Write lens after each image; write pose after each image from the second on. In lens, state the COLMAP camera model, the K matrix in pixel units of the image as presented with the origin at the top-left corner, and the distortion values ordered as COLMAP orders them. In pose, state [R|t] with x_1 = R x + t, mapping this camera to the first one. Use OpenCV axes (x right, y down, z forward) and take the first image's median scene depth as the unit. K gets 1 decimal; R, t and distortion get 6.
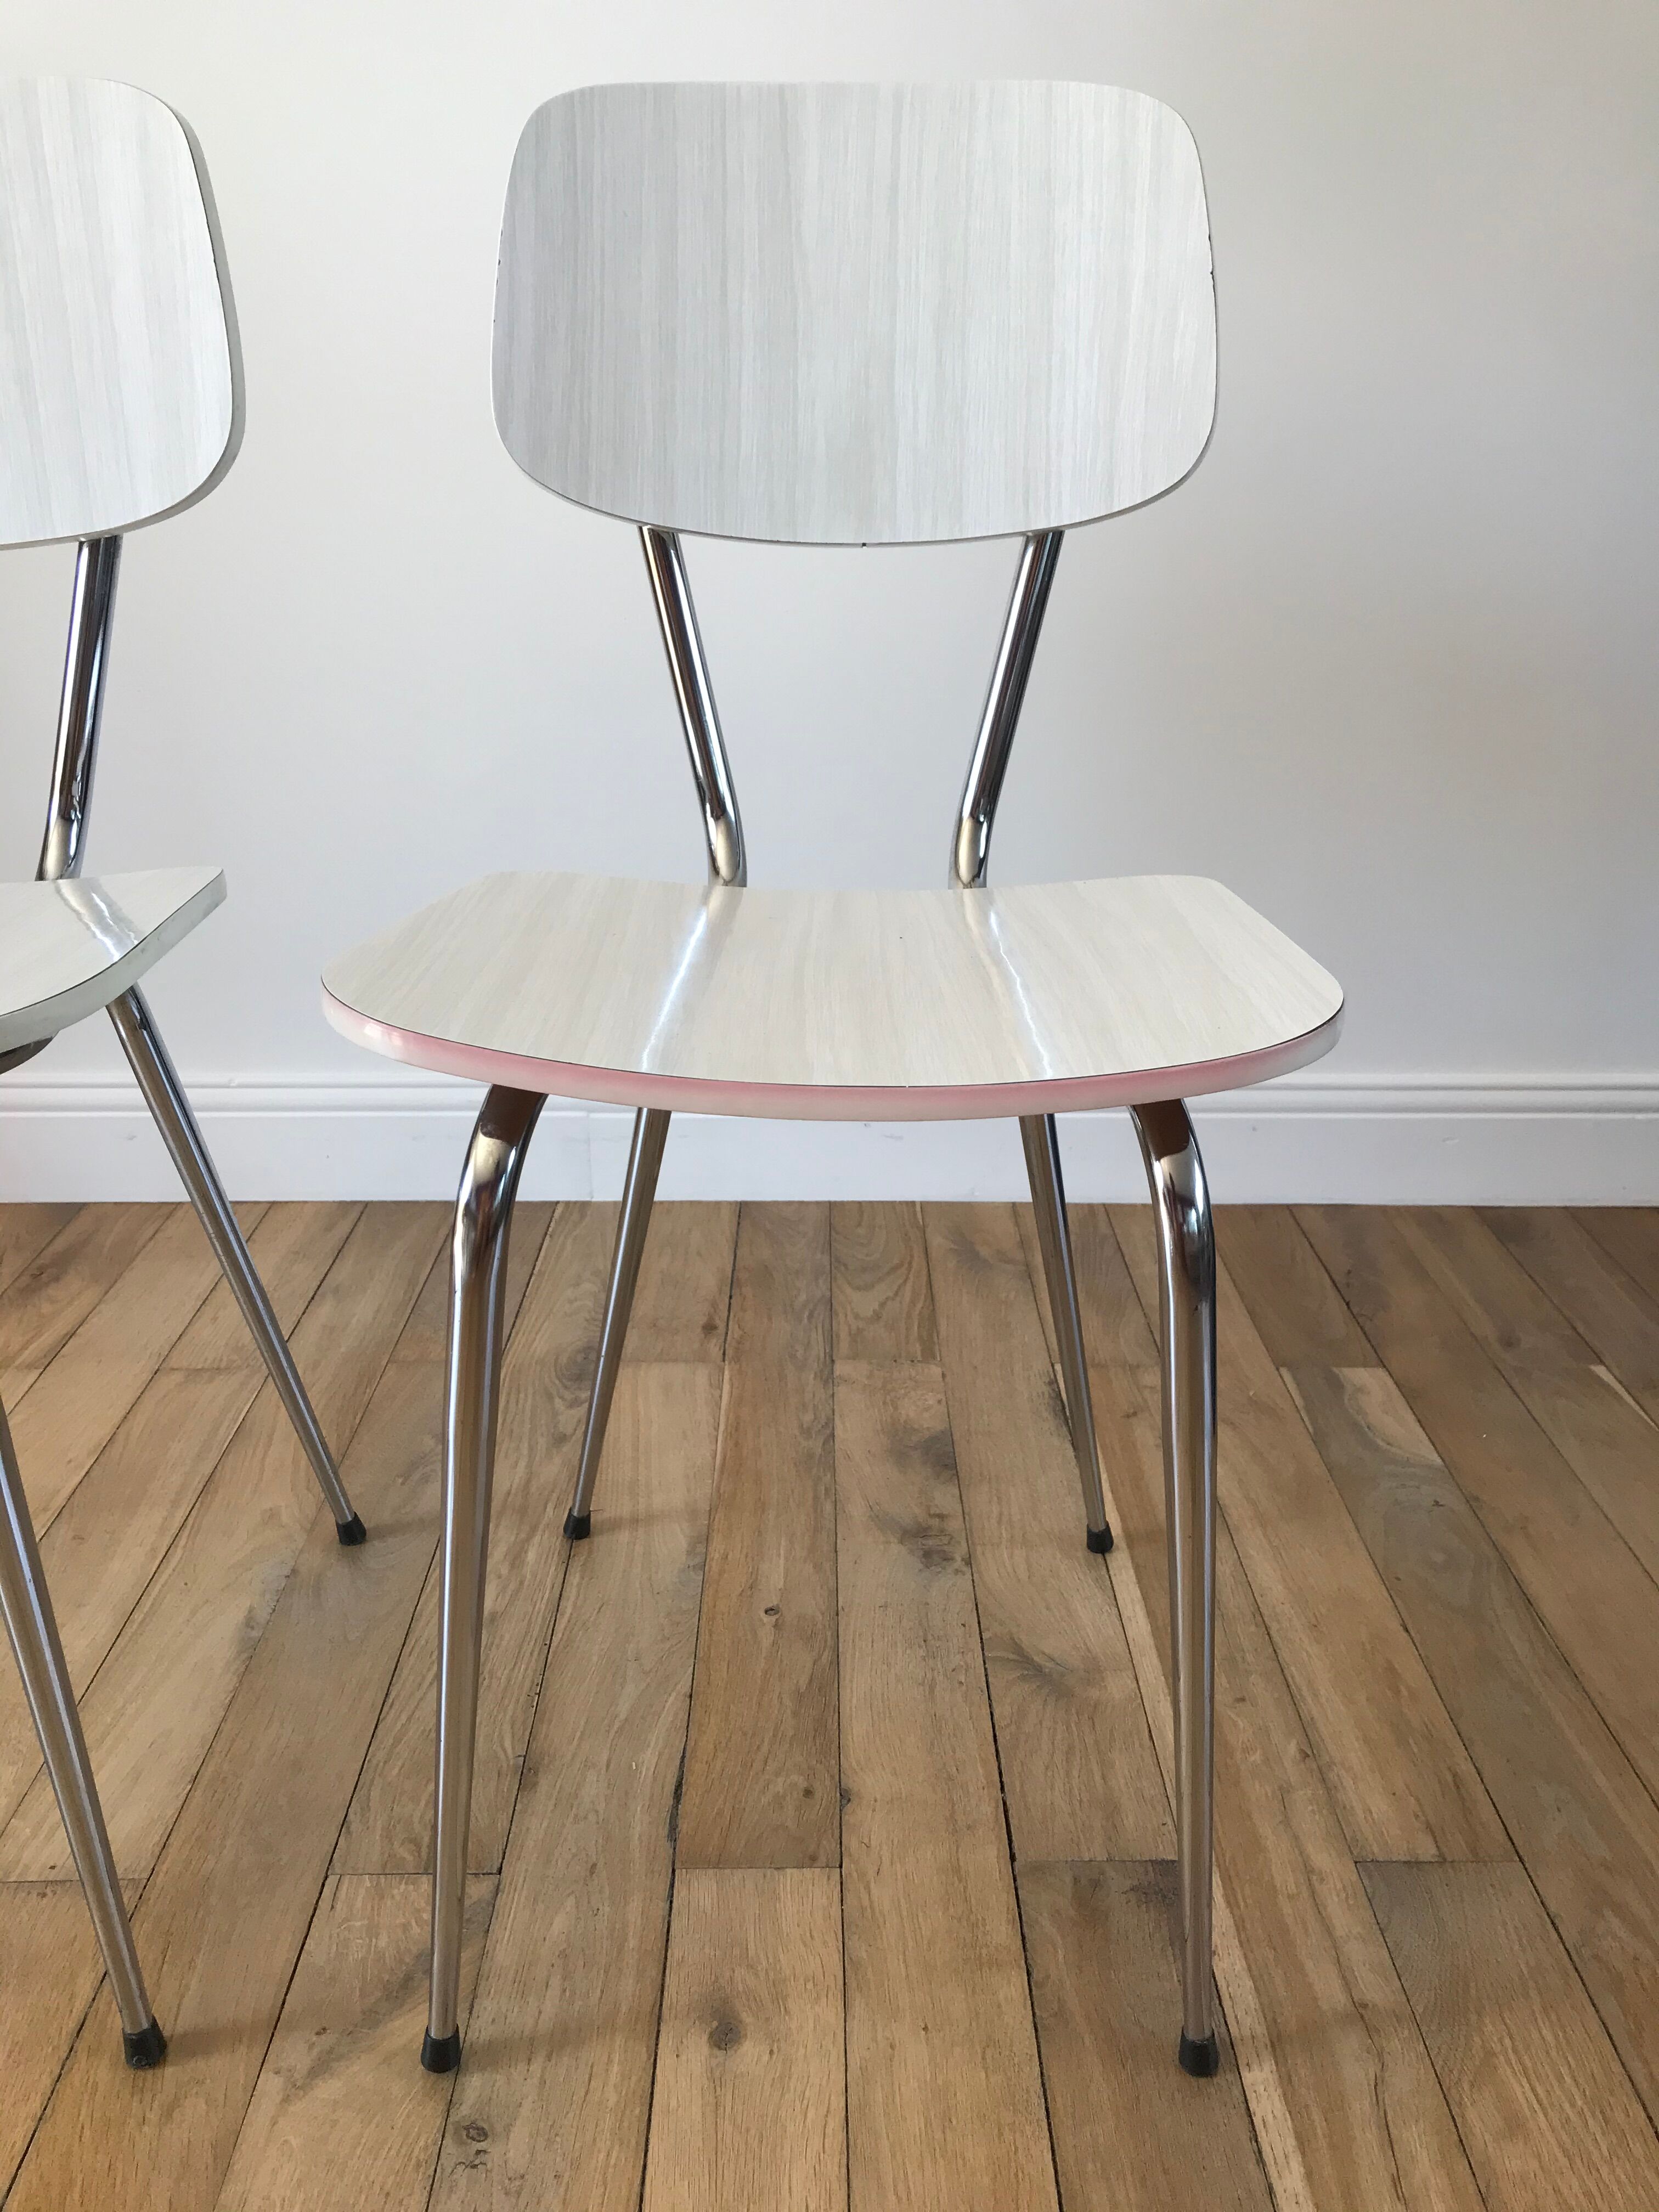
lens RADIAL K [[1799.4, 0, 840.4], [0, 1799.4, 1087.0], [0, 0, 1]] dist [0.027811, -0.024927]
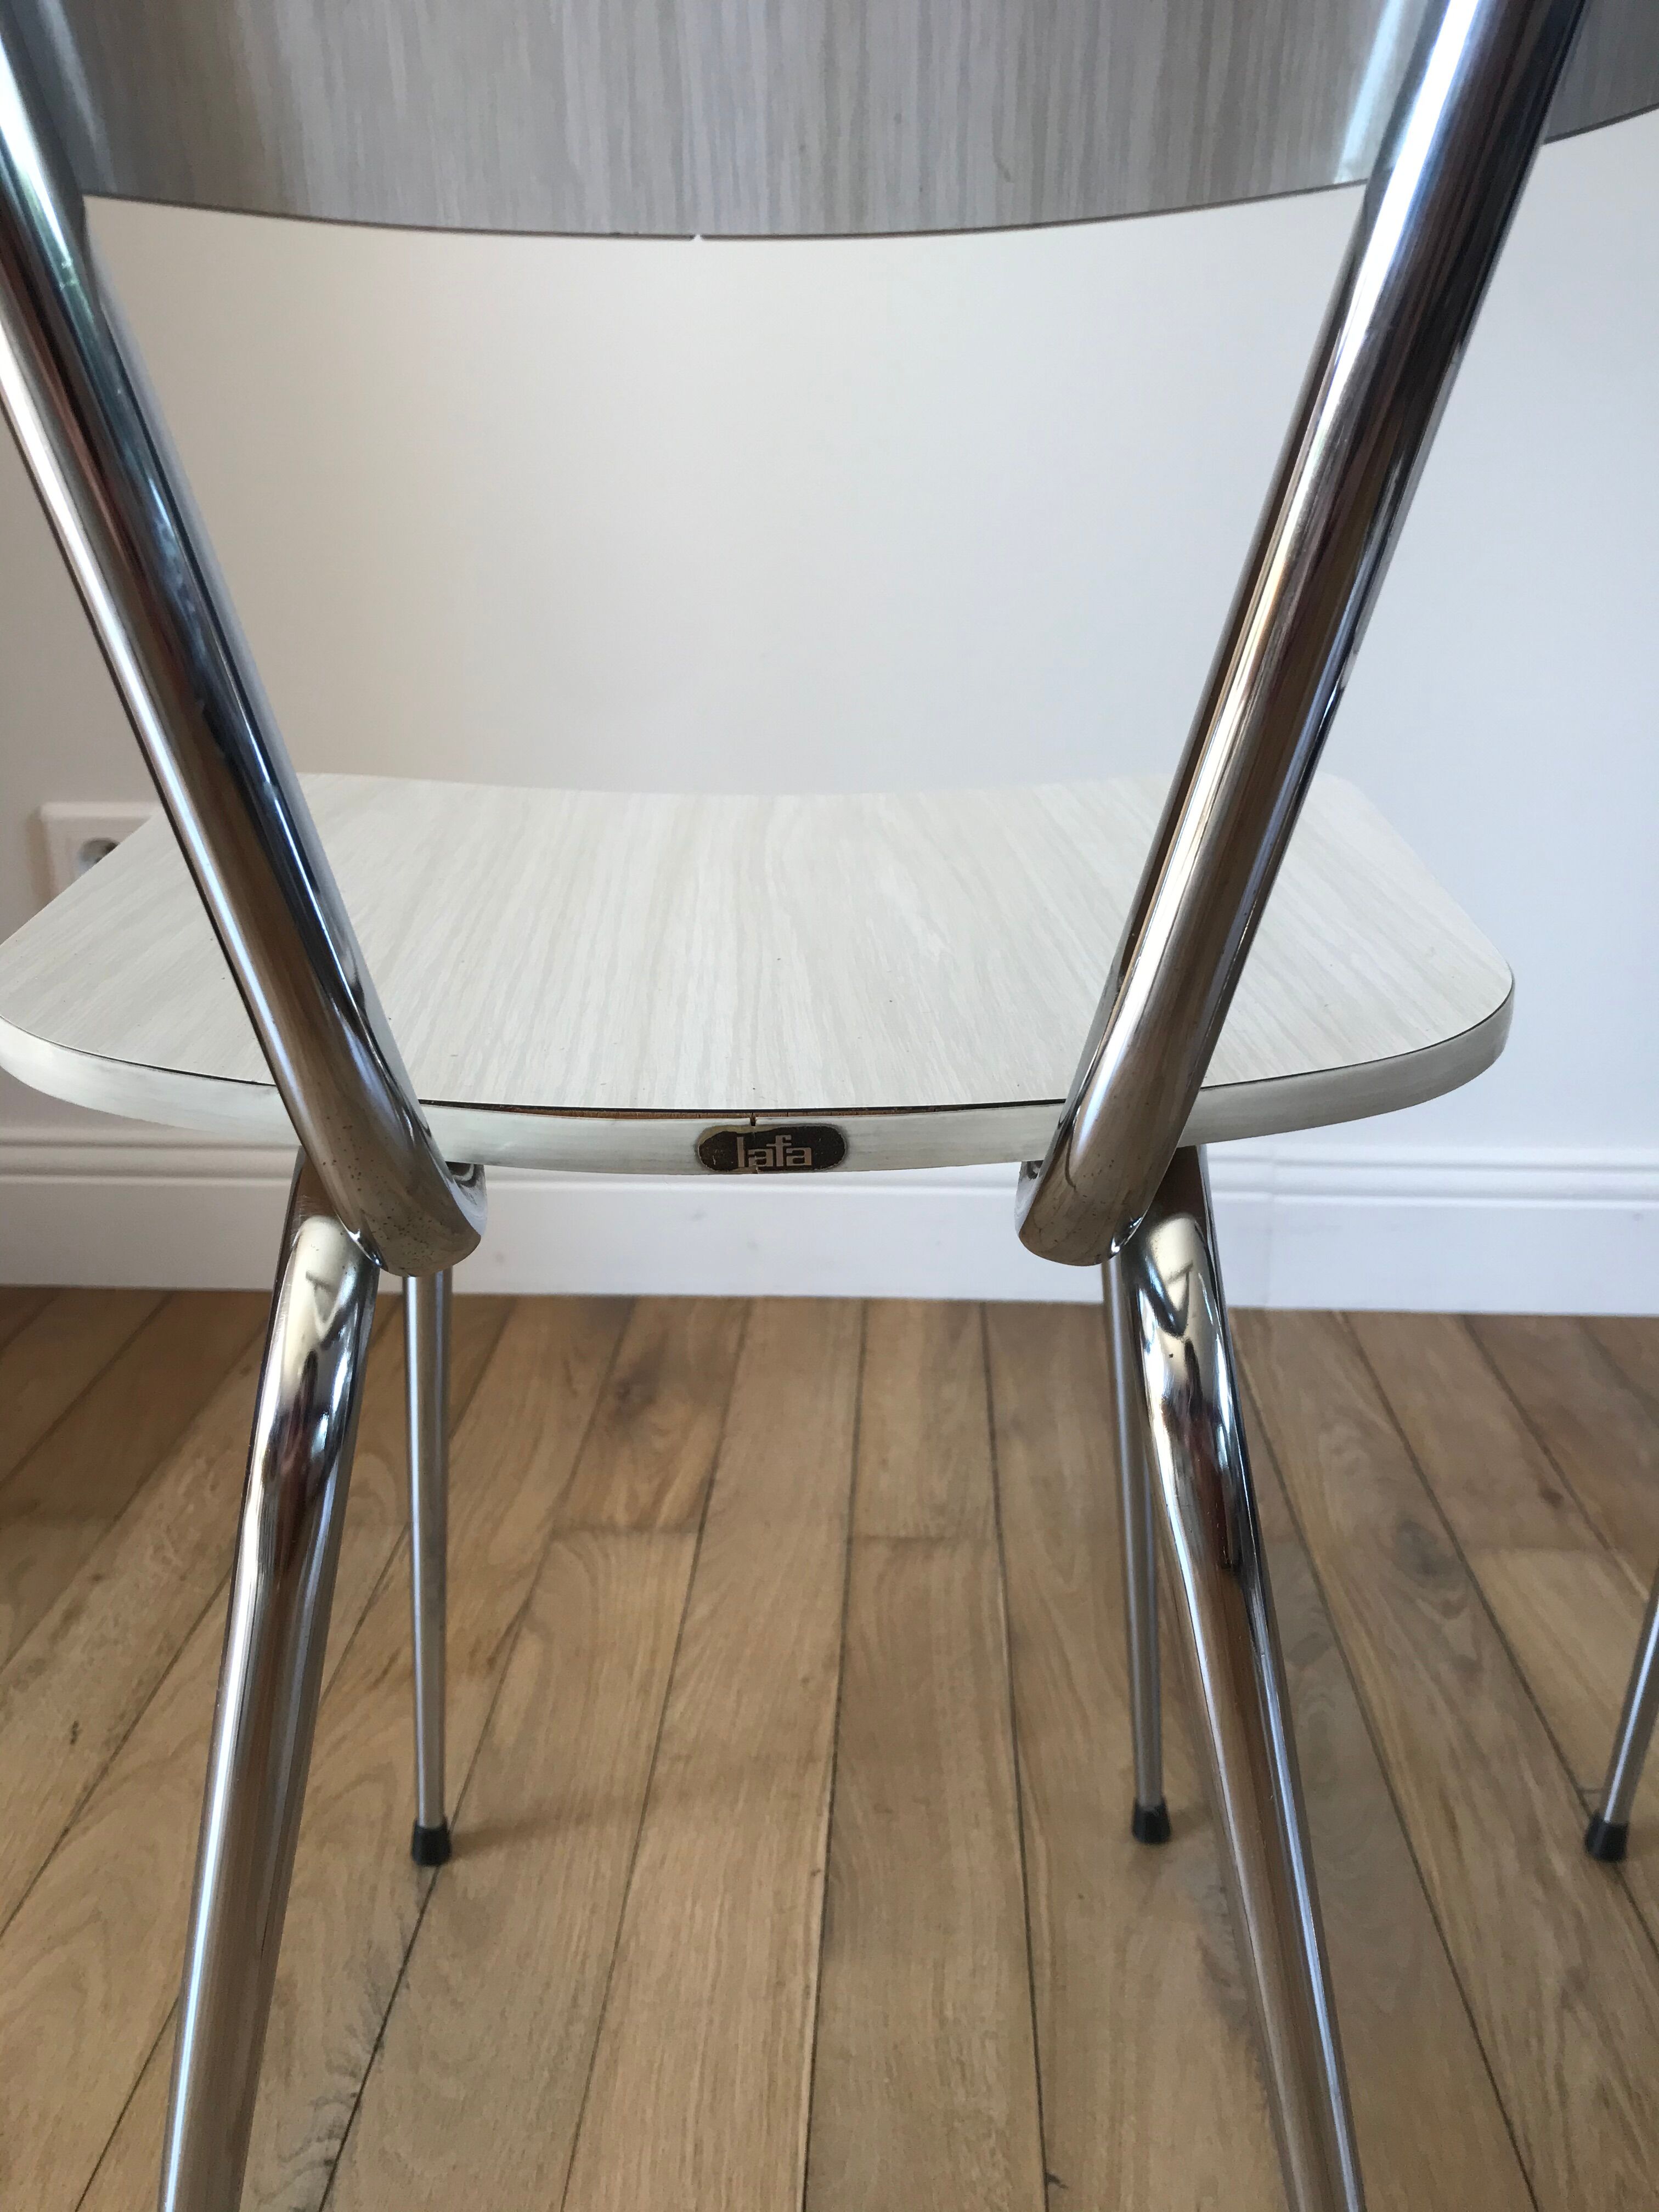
lens RADIAL K [[1799.4, 0, 835.6], [0, 1799.4, 1128.6], [0, 0, 1]] dist [0.027811, -0.024927]
pose [[0.998358, 0.013436, -0.055684, -0.471280], [-0.013521, 0.999908, -0.001139, -0.018876], [0.055663, 0.001890, 0.998448, 0.340281]]
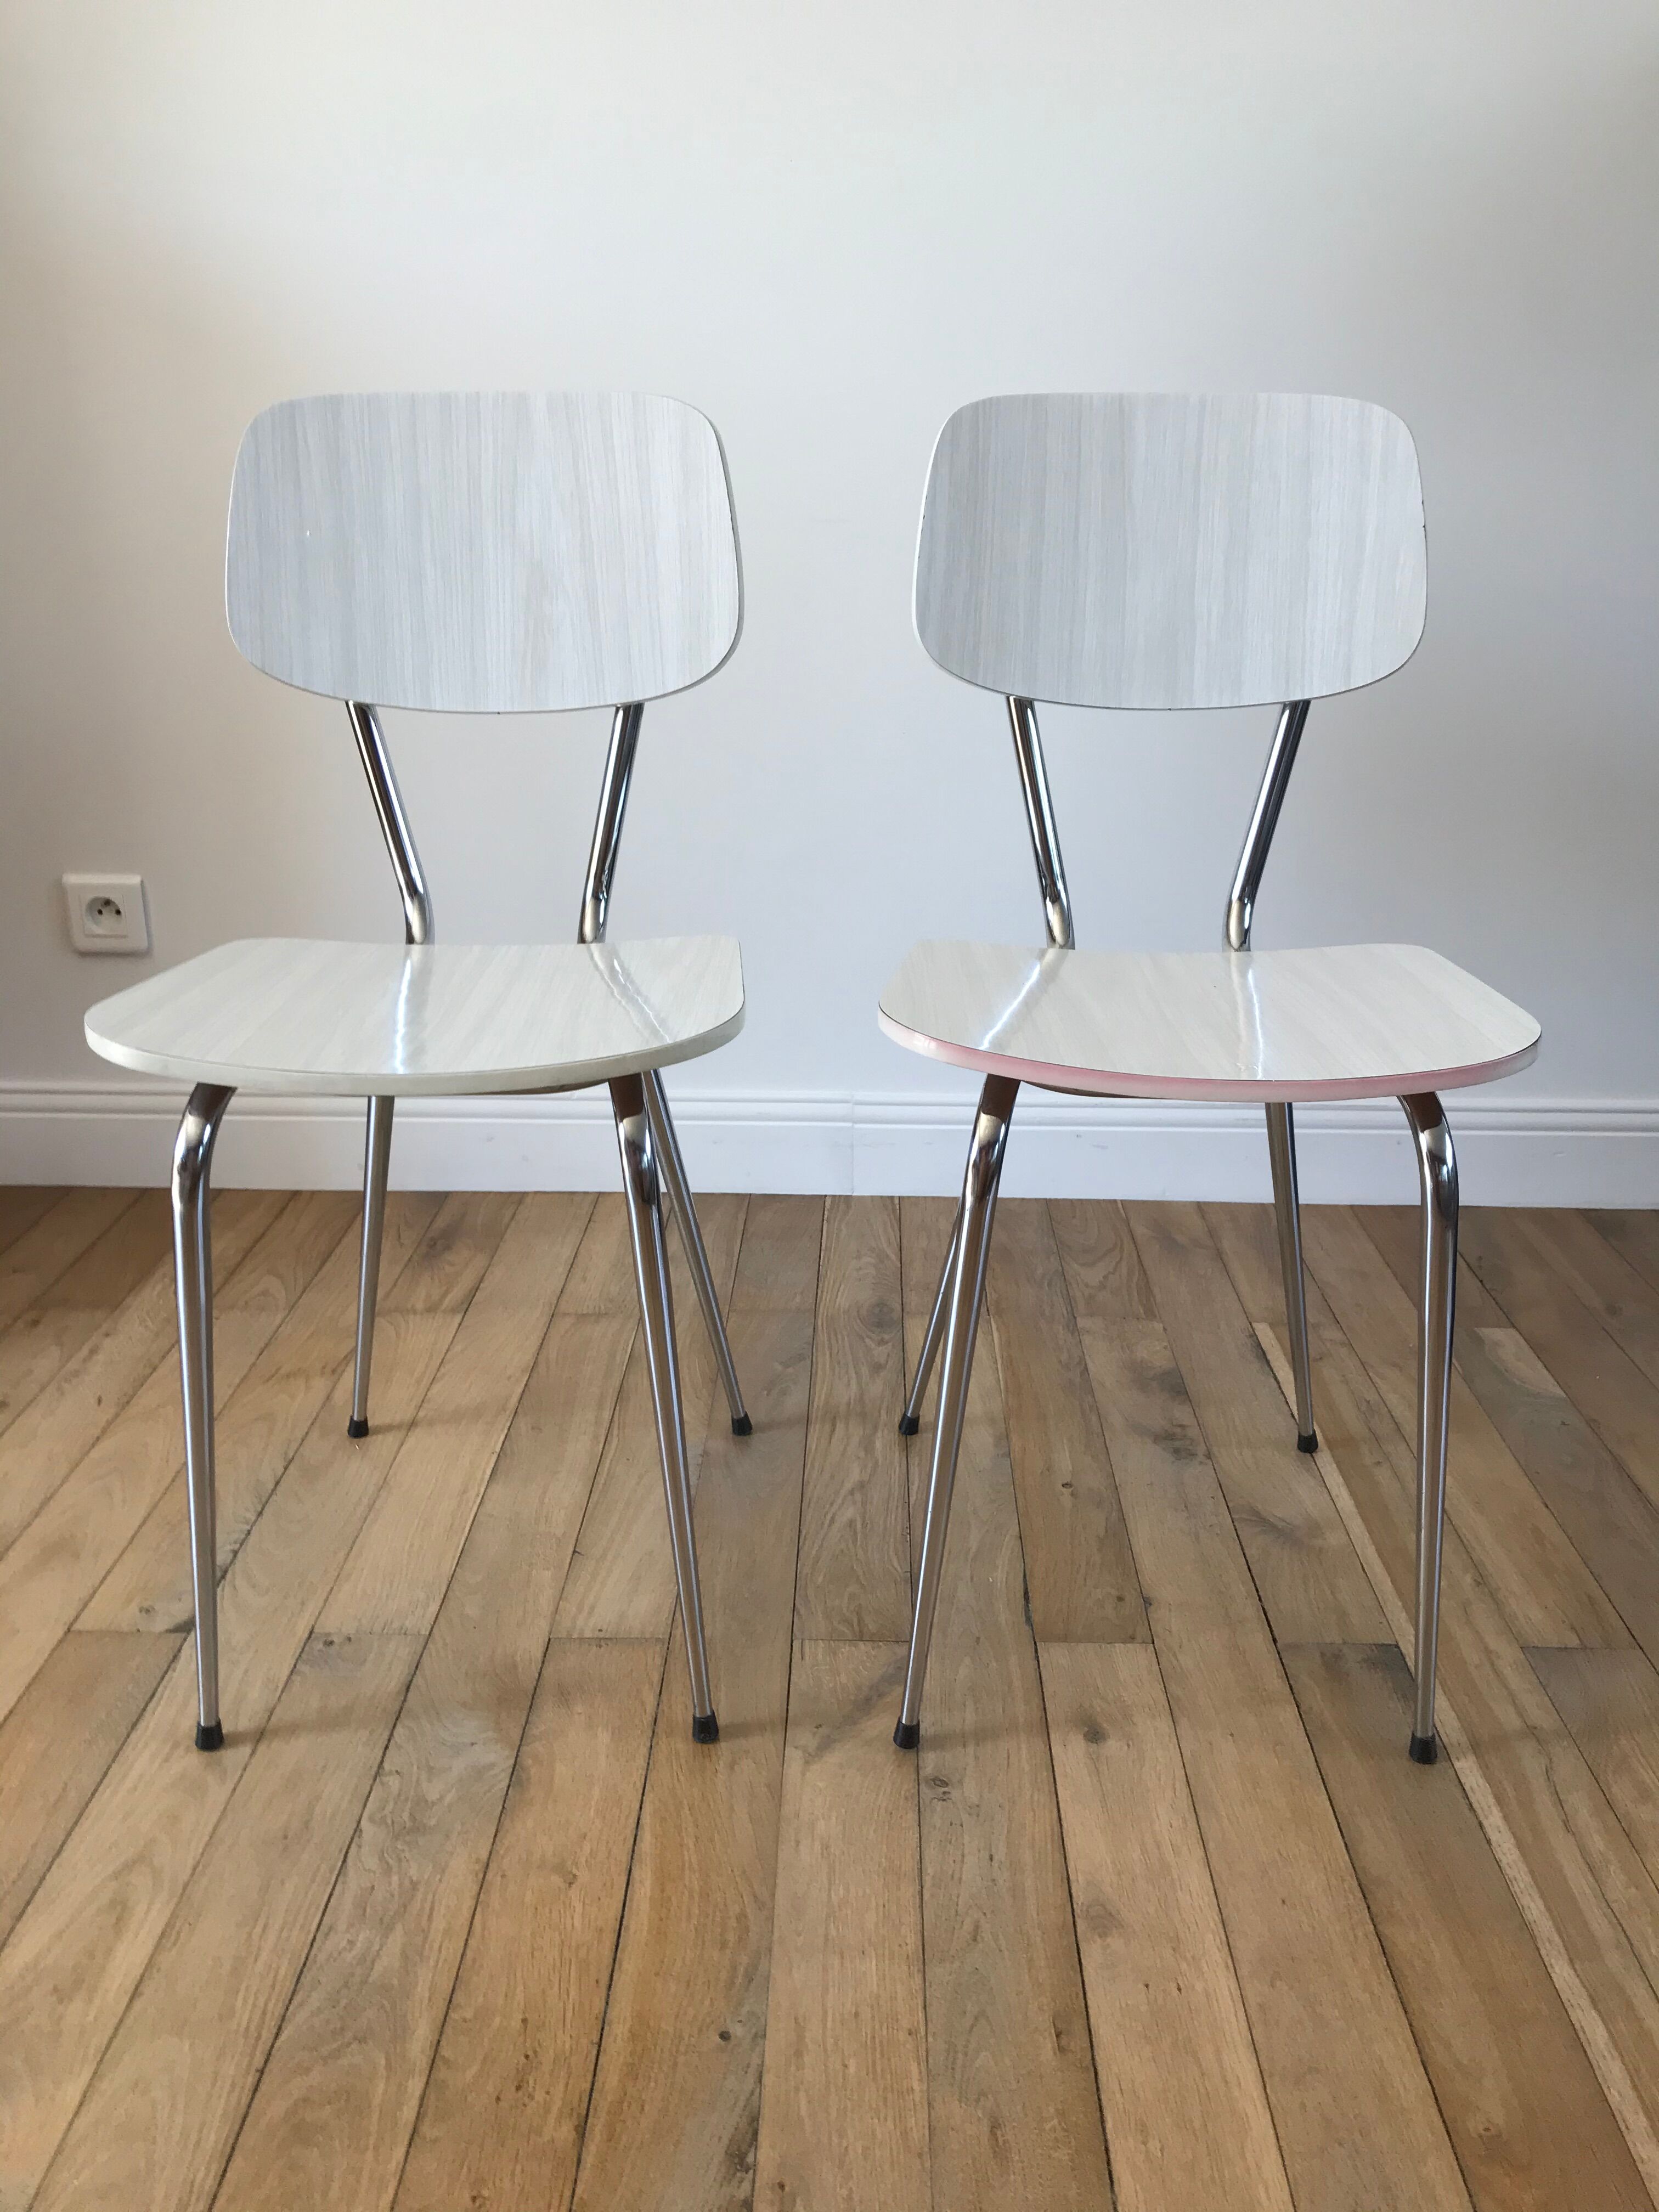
lens RADIAL K [[1799.4, 0, 837.9], [0, 1799.4, 1084.7], [0, 0, 1]] dist [0.027811, -0.024927]
pose [[0.999526, 0.010840, -0.028798, -0.189865], [-0.011535, 0.999643, -0.024082, 0.029076], [0.028527, 0.024403, 0.999295, -0.386955]]
